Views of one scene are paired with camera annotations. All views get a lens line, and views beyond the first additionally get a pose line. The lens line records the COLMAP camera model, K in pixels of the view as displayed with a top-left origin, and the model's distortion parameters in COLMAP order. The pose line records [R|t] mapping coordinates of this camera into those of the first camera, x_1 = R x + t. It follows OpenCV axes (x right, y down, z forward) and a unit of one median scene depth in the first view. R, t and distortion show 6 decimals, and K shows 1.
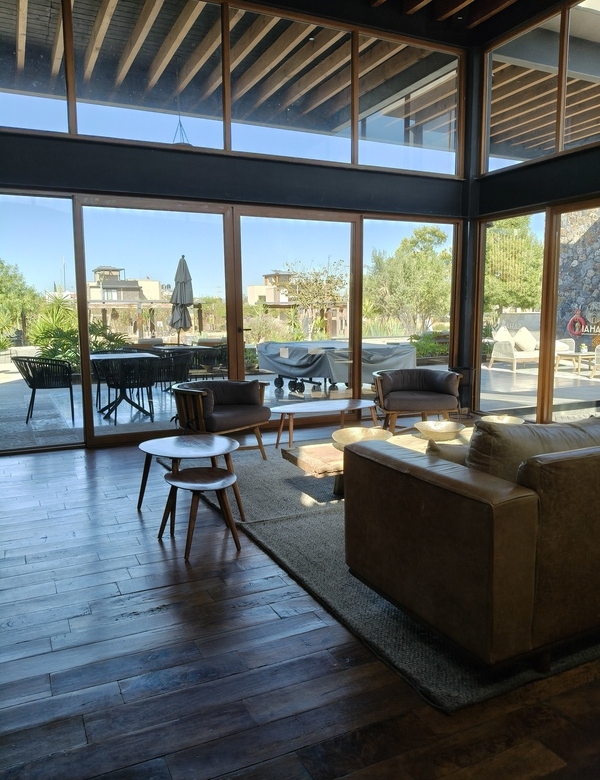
lens RADIAL K [[630.0, 0, 302.8], [0, 630.0, 391.1], [0, 0, 1]] dist [-0.001762, -0.001670]
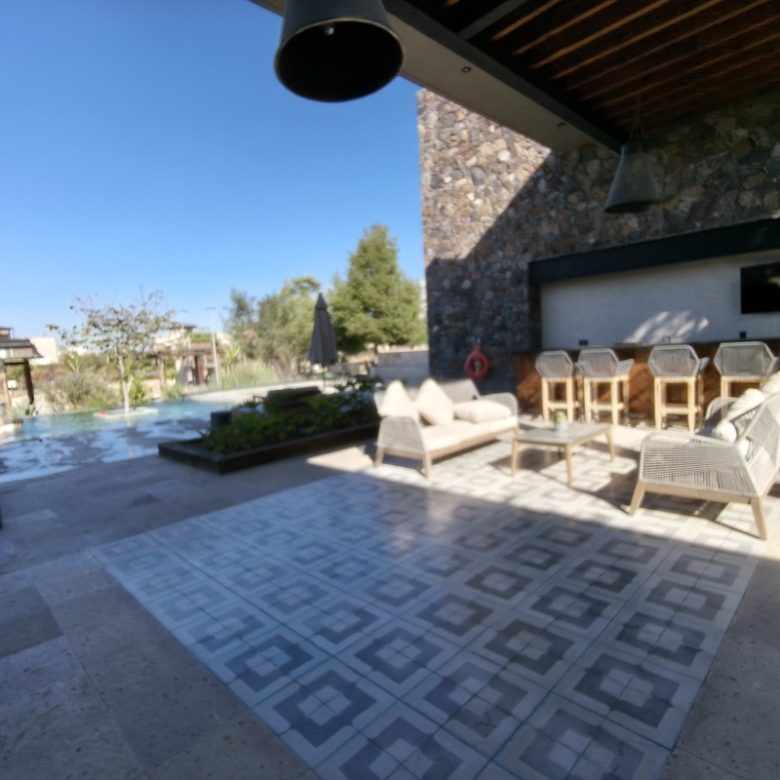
lens RADIAL K [[479.0, 0, 390.2], [0, 479.0, 388.7], [0, 0, 1]] dist [-0.020394, -0.002277]
pose [[0.941891, -0.077639, 0.326822, 0.103898], [0.094315, 0.994911, -0.035463, -0.046449], [-0.322406, 0.064227, 0.944420, 0.350401]]
